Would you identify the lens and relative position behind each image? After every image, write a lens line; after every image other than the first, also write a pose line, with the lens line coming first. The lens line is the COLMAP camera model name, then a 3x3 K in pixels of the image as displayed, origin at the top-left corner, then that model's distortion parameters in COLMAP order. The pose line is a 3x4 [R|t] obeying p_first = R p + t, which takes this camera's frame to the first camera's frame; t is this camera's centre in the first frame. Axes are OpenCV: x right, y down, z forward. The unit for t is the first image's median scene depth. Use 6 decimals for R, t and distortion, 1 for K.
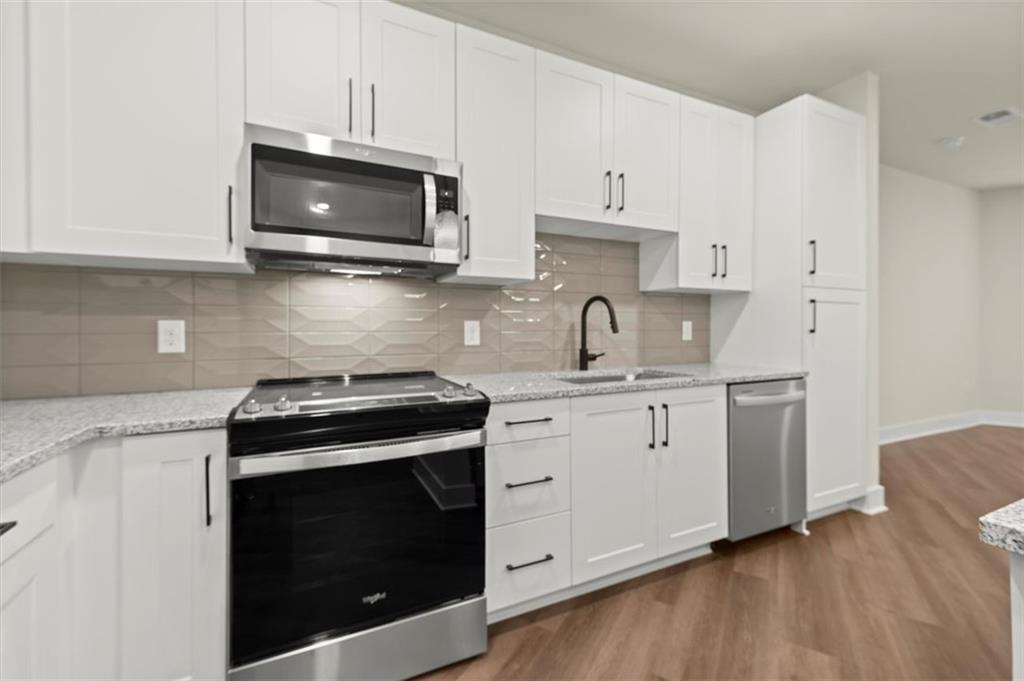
lens RADIAL K [[429.0, 0, 510.0], [0, 429.0, 328.2], [0, 0, 1]] dist [0.002051, 0.000121]
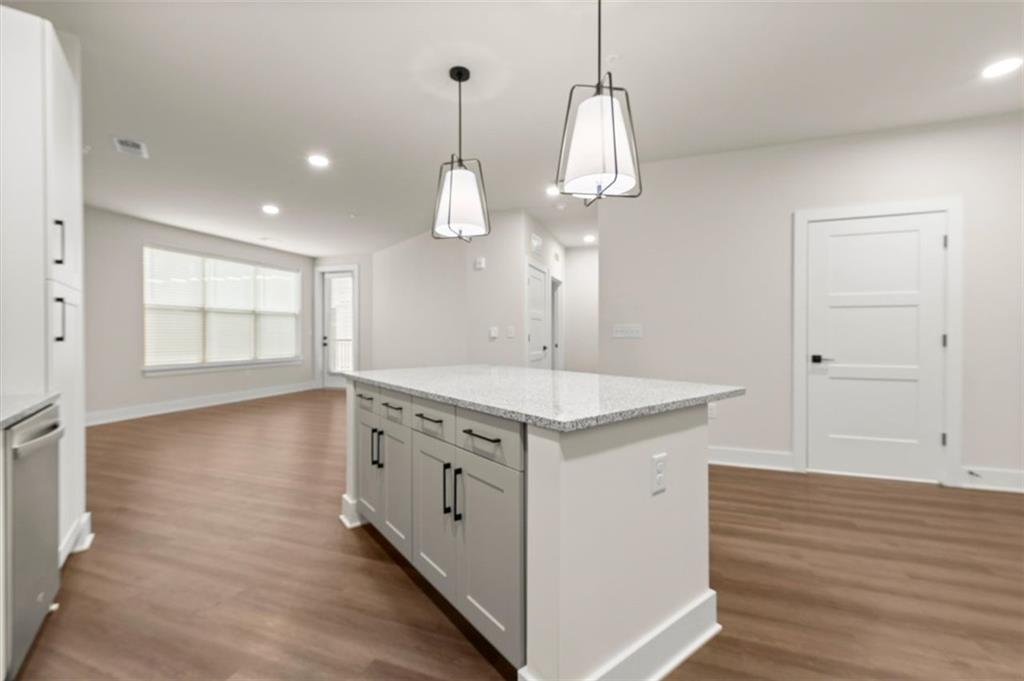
lens RADIAL K [[422.8, 0, 508.9], [0, 422.8, 335.5], [0, 0, 1]] dist [-0.000311, -0.000182]
pose [[-0.206320, -0.000169, 0.978484, -0.269863], [0.005816, 0.999982, 0.001399, 0.005726], [-0.978467, 0.005980, -0.206316, 0.511726]]
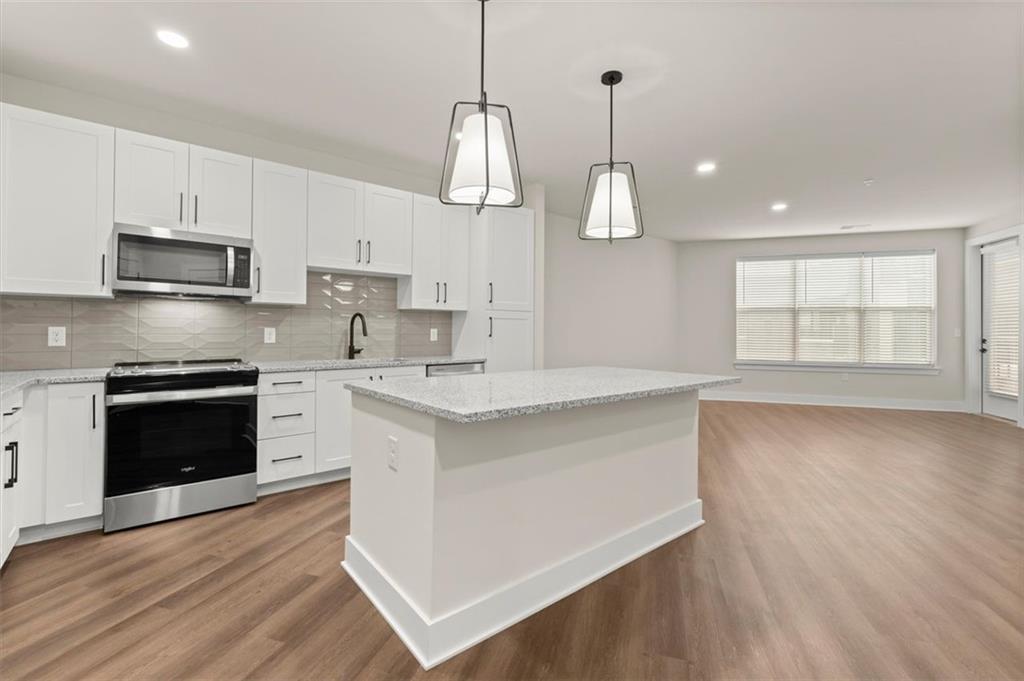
lens RADIAL K [[449.6, 0, 508.5], [0, 449.6, 326.6], [0, 0, 1]] dist [0.001582, -0.000244]
pose [[0.972774, 0.011028, 0.231491, 0.489381], [-0.009219, 0.999918, -0.008897, -0.018888], [-0.231570, 0.006521, 0.972796, -1.053943]]
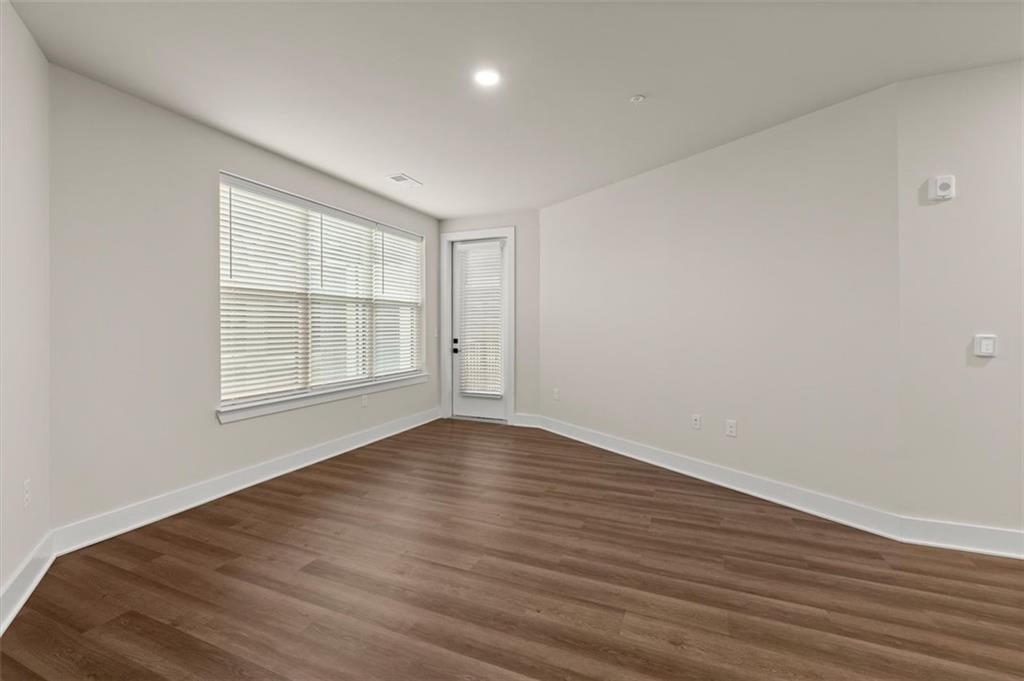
lens RADIAL K [[443.8, 0, 502.0], [0, 443.8, 321.7], [0, 0, 1]] dist [-0.000845, -0.000015]
pose [[-0.128006, 0.012841, 0.991690, 1.595957], [0.005897, 0.999908, -0.012186, -0.075164], [-0.991756, 0.004288, -0.128070, 1.695667]]
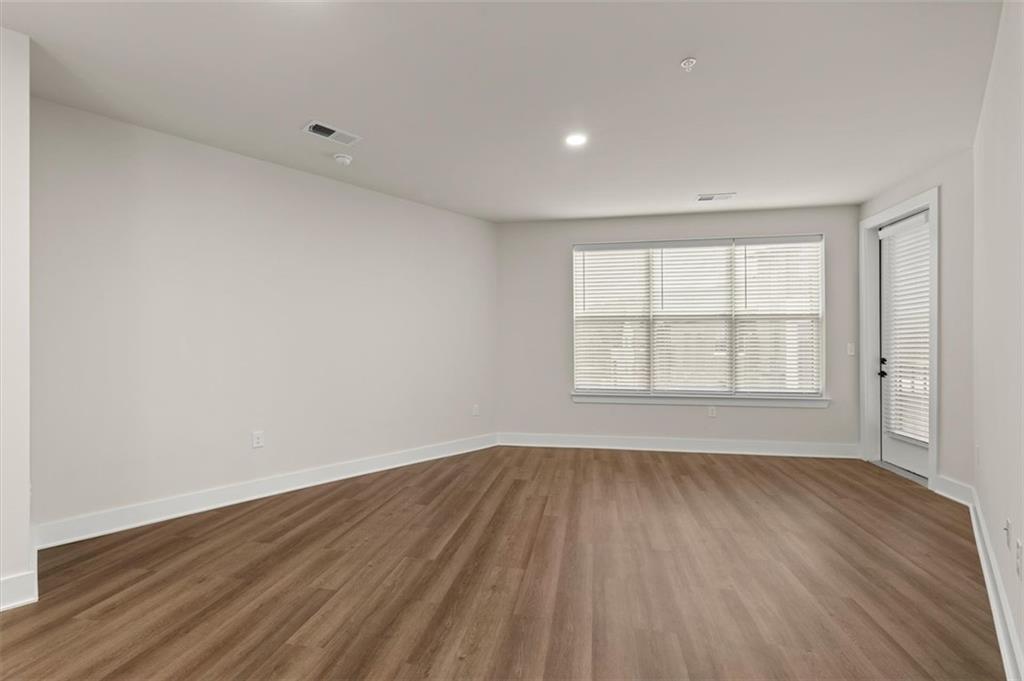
lens RADIAL K [[448.5, 0, 512.1], [0, 448.5, 344.8], [0, 0, 1]] dist [0.000826, -0.000187]
pose [[0.934698, 0.002441, 0.355434, 2.145701], [-0.000672, 0.999987, -0.005103, -0.047864], [-0.355442, 0.004531, 0.934687, -0.064109]]
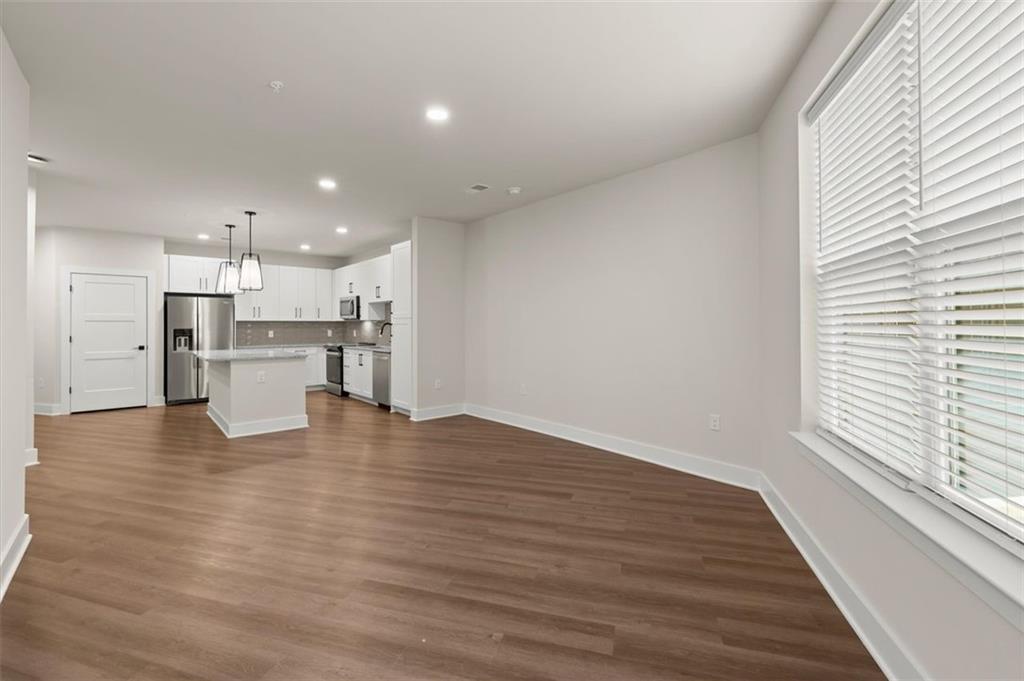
lens RADIAL K [[443.8, 0, 502.0], [0, 443.8, 321.7], [0, 0, 1]] dist [-0.000845, -0.000015]
pose [[0.240736, -0.009203, -0.970547, 4.773408], [-0.001014, 0.999952, -0.009733, -0.072456], [0.970590, 0.003327, 0.240715, 1.377748]]
